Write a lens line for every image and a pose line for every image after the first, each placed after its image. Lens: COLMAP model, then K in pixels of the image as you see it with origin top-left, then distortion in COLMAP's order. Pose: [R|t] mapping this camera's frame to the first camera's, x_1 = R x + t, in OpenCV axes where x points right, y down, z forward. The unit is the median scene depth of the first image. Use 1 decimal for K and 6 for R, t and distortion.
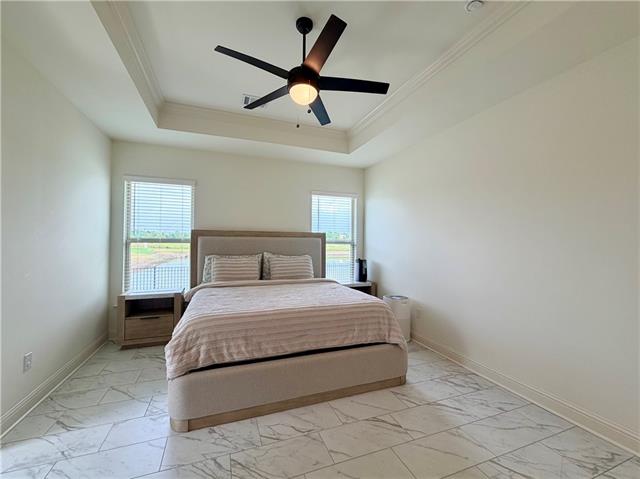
lens RADIAL K [[265.0, 0, 322.7], [0, 265.0, 239.6], [0, 0, 1]] dist [0.001187, 0.000599]
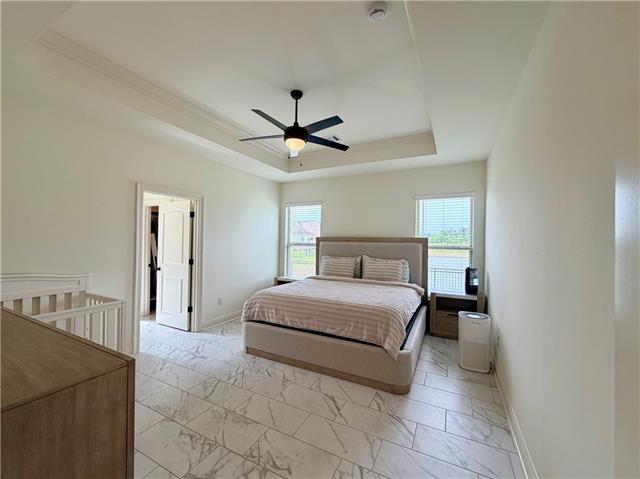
lens RADIAL K [[265.0, 0, 322.7], [0, 265.0, 239.6], [0, 0, 1]] dist [0.001187, 0.000599]
pose [[0.672829, -0.003071, -0.739792, 0.848830], [-0.002509, 0.999976, -0.006433, -0.022239], [0.739794, 0.006184, 0.672805, 0.128955]]
